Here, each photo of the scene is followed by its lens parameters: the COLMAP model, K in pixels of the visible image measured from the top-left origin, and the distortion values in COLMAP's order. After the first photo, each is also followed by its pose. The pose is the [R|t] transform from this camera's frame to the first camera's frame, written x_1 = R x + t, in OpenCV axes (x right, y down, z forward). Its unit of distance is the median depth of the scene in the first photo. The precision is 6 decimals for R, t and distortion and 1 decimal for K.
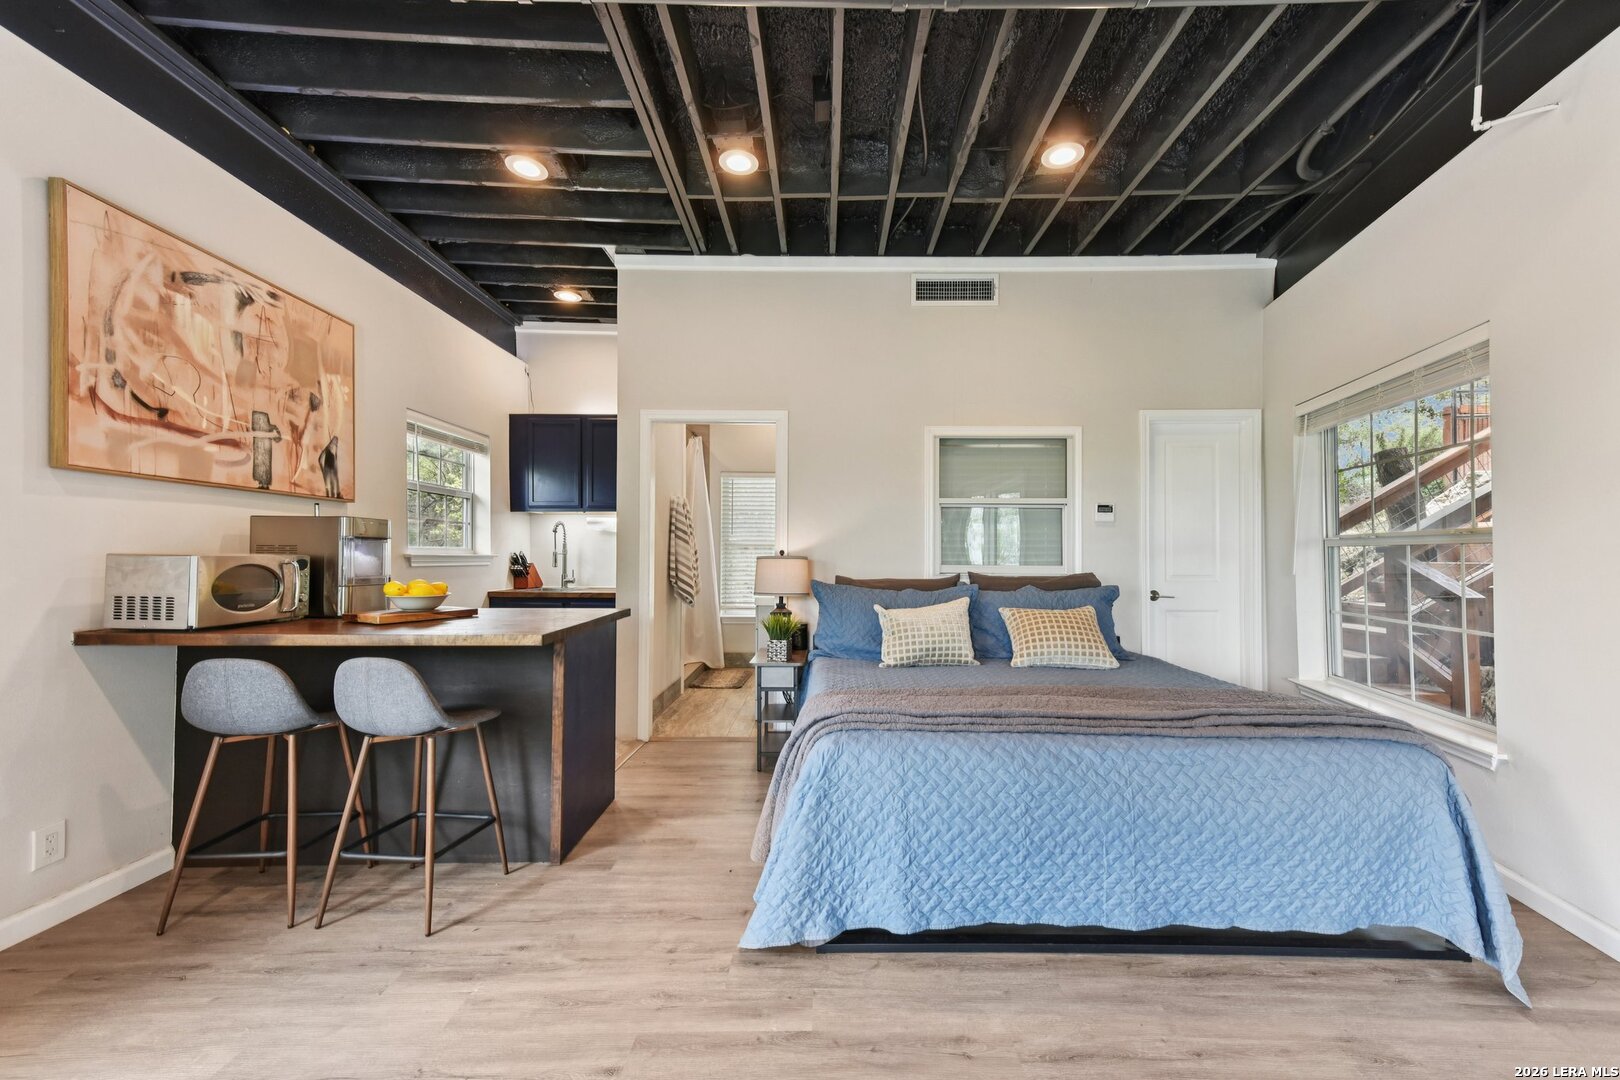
lens RADIAL K [[649.7, 0, 811.3], [0, 649.7, 544.5], [0, 0, 1]] dist [0.034671, -0.000044]
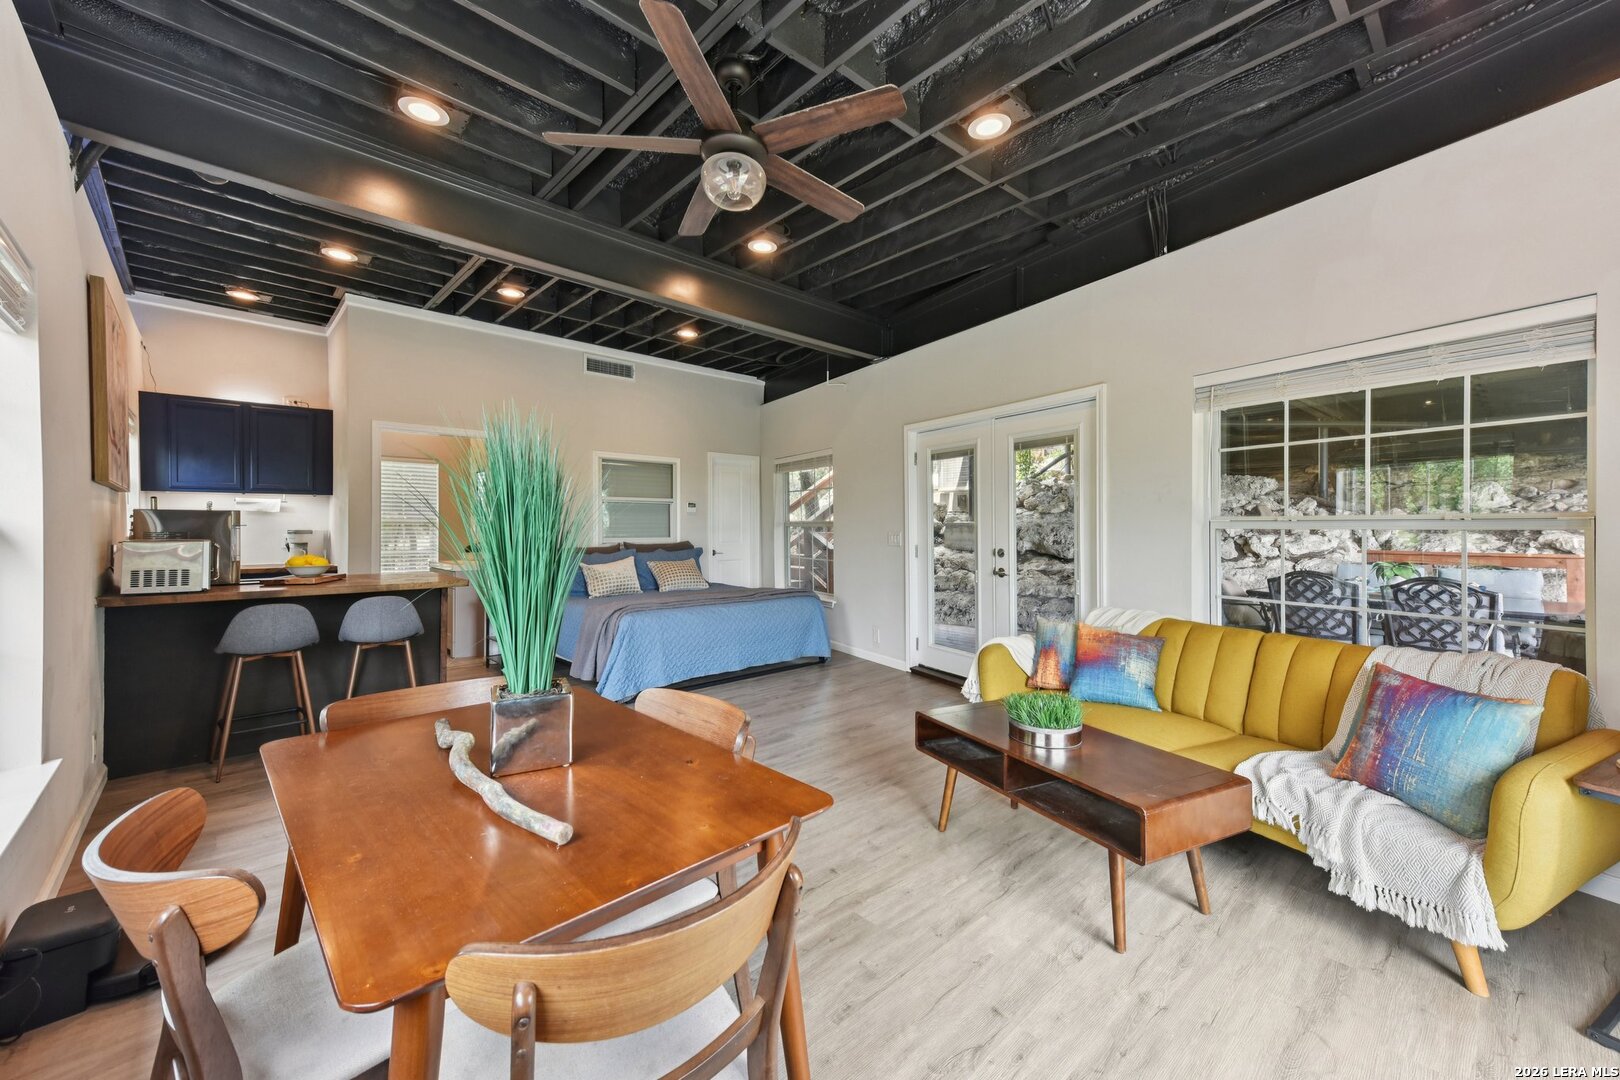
lens RADIAL K [[624.0, 0, 810.0], [0, 624.0, 540.0], [0, 0, 1]] dist [0.000231, 0.000084]
pose [[0.748561, -0.019160, 0.662789, -0.467079], [-0.007984, 0.999250, 0.037904, -0.028241], [-0.663017, -0.033665, 0.747847, -0.524346]]
